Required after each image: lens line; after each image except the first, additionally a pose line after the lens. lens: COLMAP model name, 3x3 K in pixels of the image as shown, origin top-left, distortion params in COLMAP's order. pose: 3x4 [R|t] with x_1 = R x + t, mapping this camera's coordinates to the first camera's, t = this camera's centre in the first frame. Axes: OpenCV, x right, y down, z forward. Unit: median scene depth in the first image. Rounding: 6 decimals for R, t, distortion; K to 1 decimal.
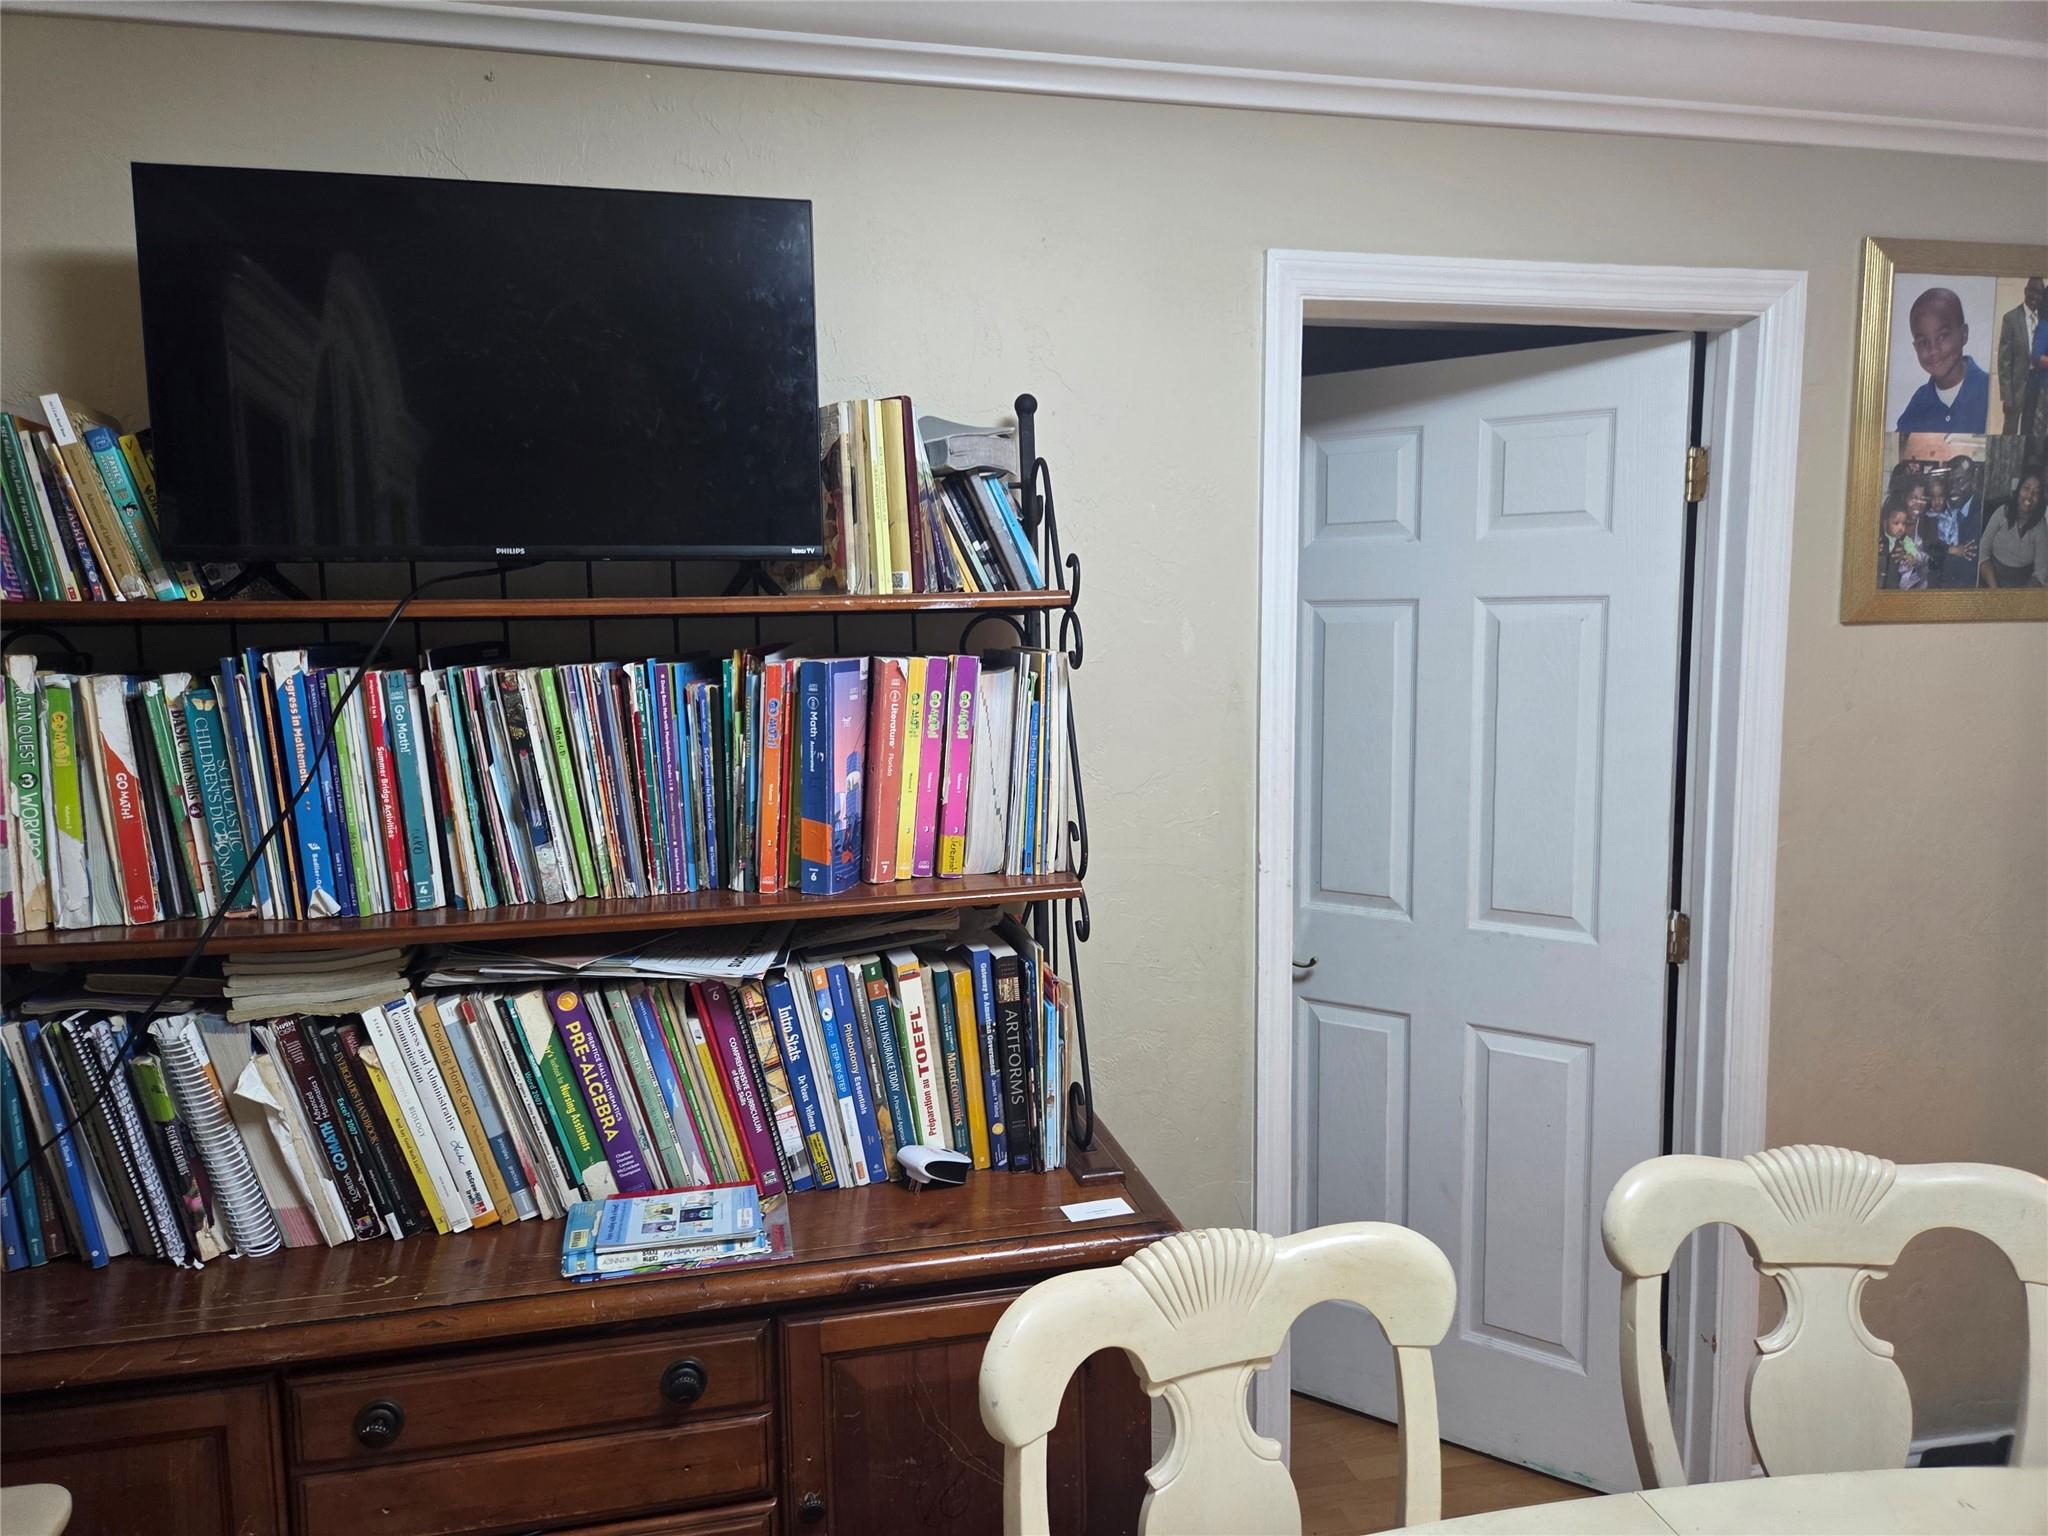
lens RADIAL K [[1378.7, 0, 1025.5], [0, 1378.7, 759.0], [0, 0, 1]] dist [0.064310, -0.052819]
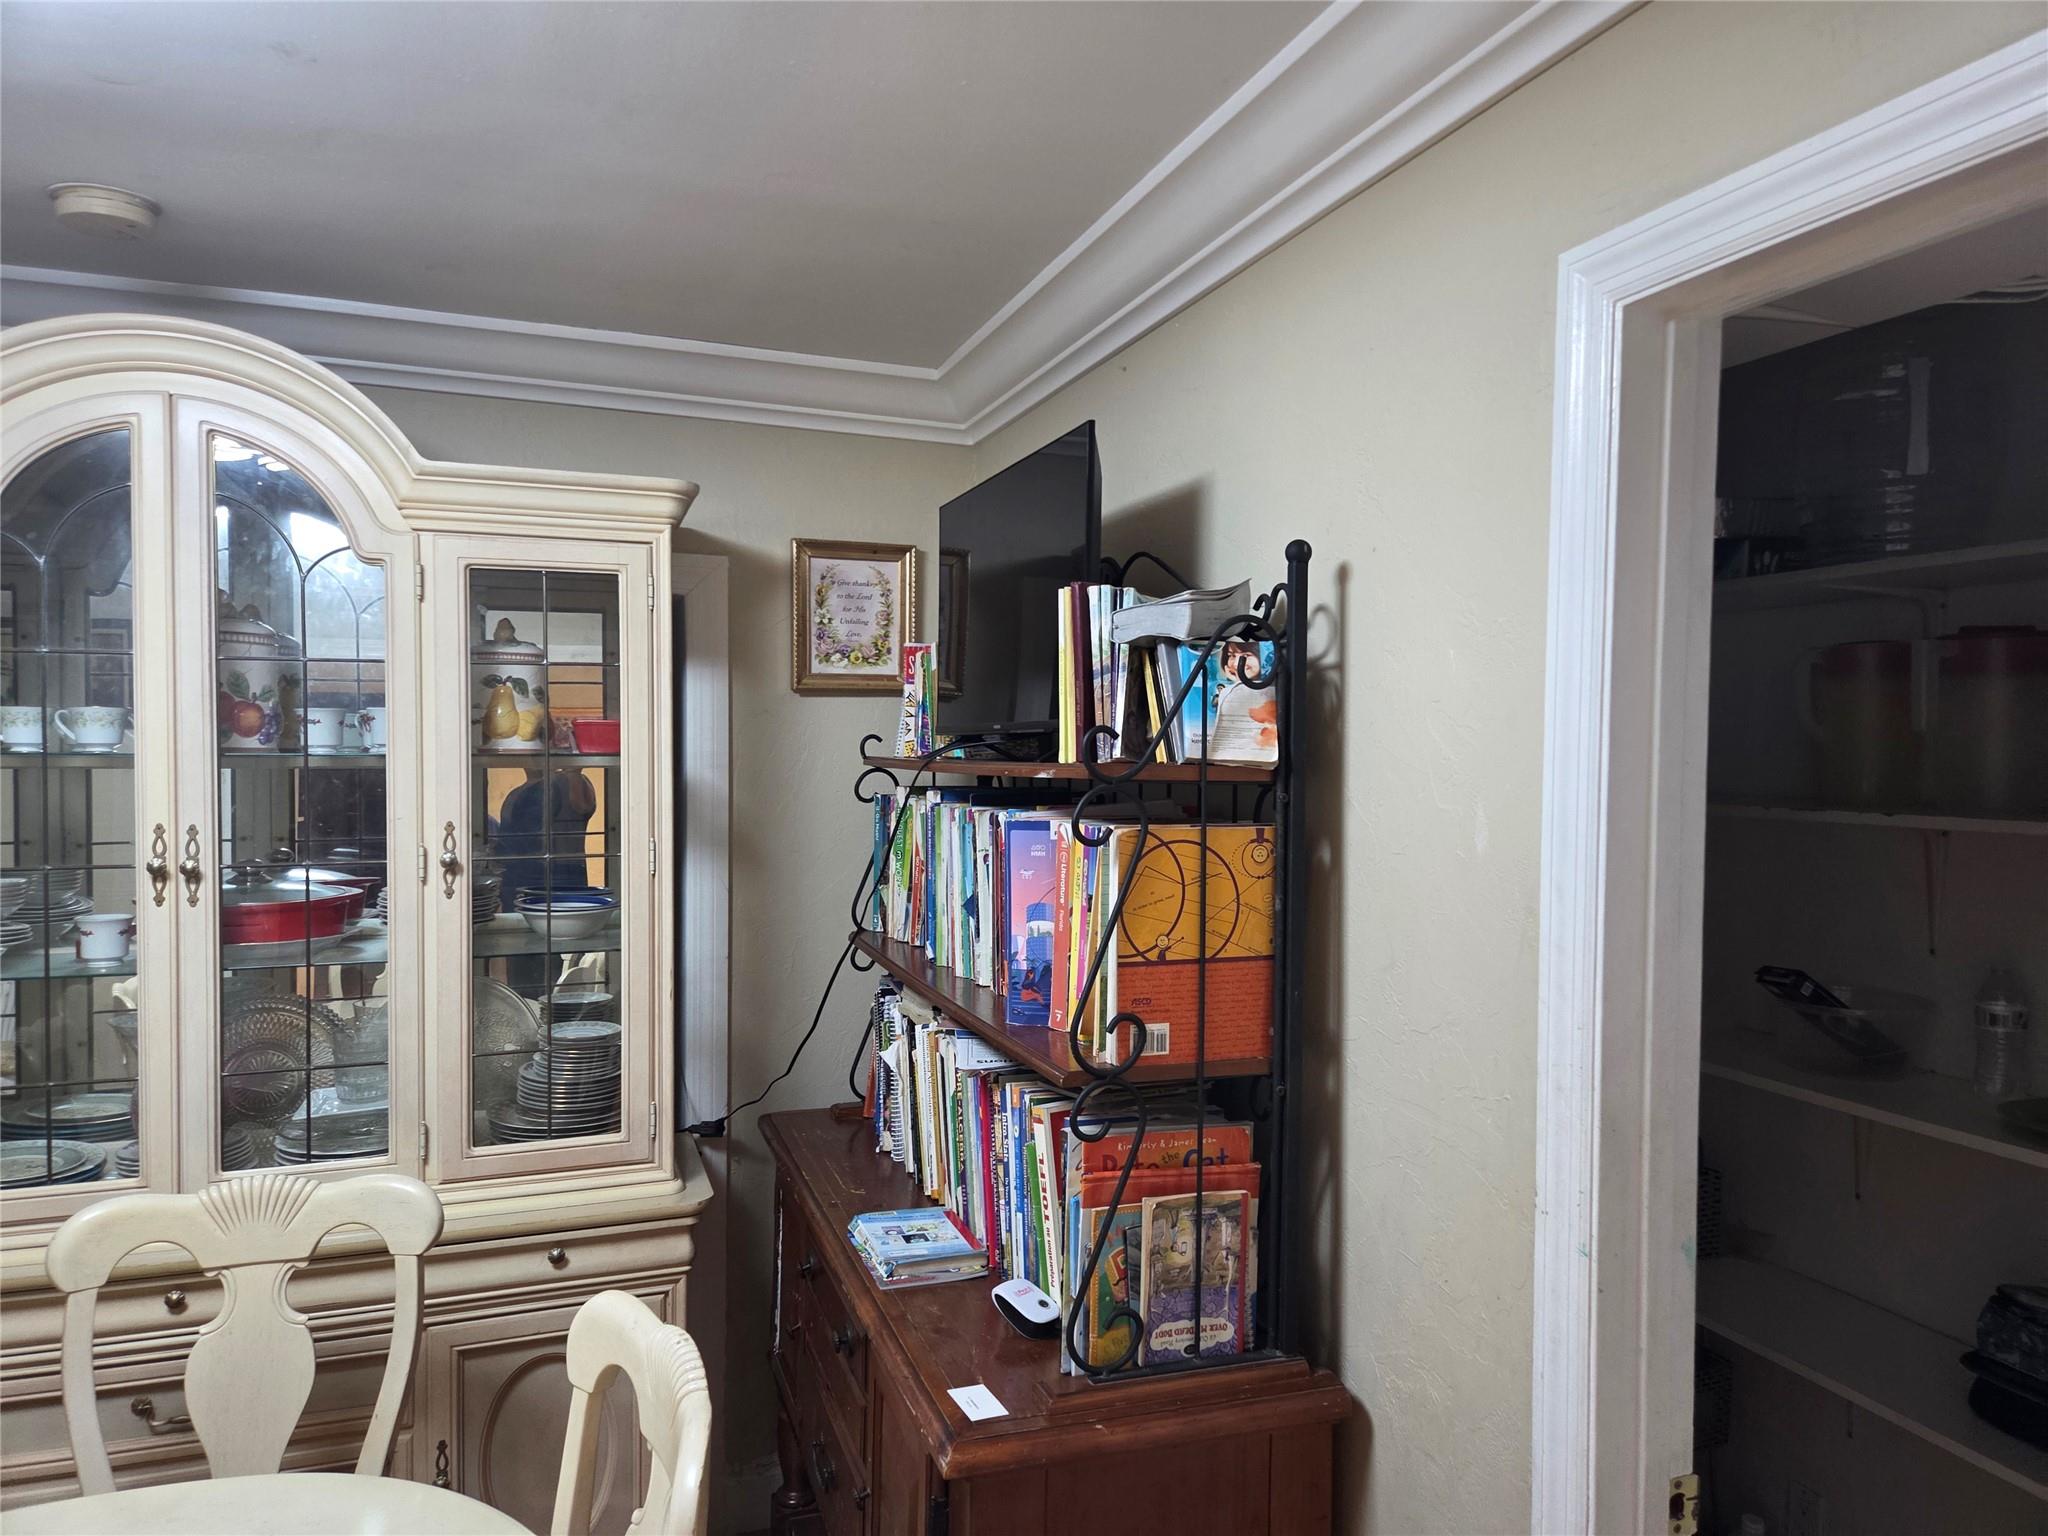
lens RADIAL K [[1378.7, 0, 1044.2], [0, 1378.7, 770.5], [0, 0, 1]] dist [0.064310, -0.052819]
pose [[0.121820, 0.030565, -0.992082, 0.990359], [-0.113834, 0.993361, 0.016626, -0.132255], [0.986003, 0.110908, 0.124490, 0.862163]]
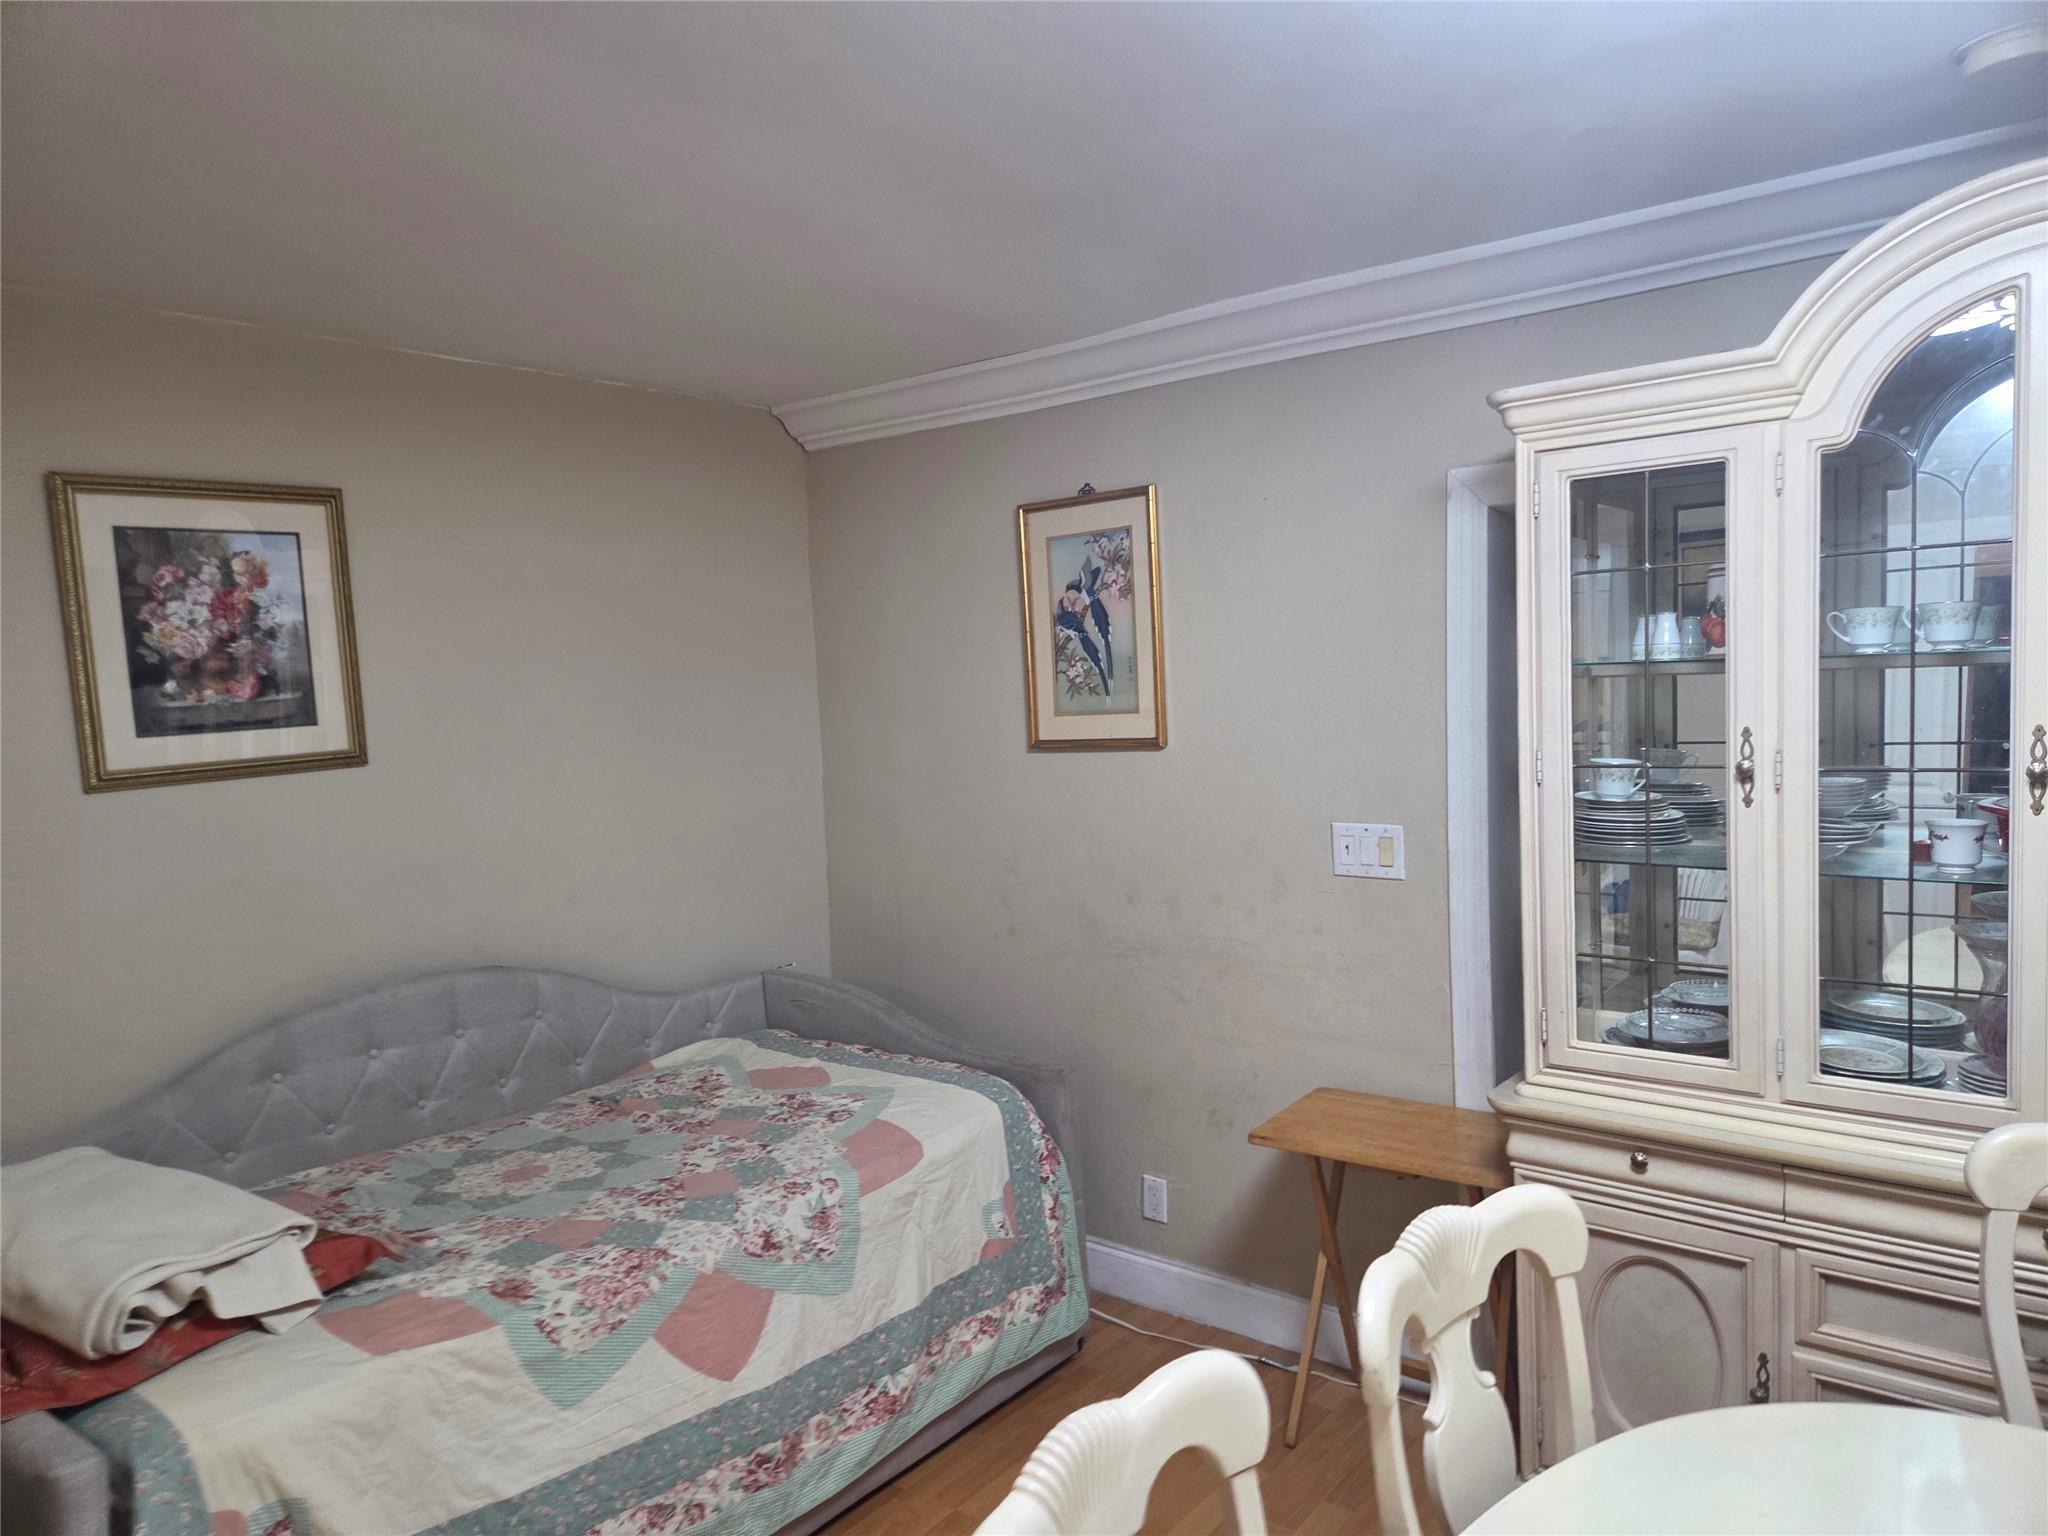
lens RADIAL K [[1378.7, 0, 997.1], [0, 1378.7, 792.9], [0, 0, 1]] dist [0.064310, -0.052819]
pose [[-0.790043, 0.097562, -0.605238, 1.032129], [-0.012951, 0.984379, 0.175583, -0.109254], [0.612915, 0.146557, -0.776439, 0.609258]]
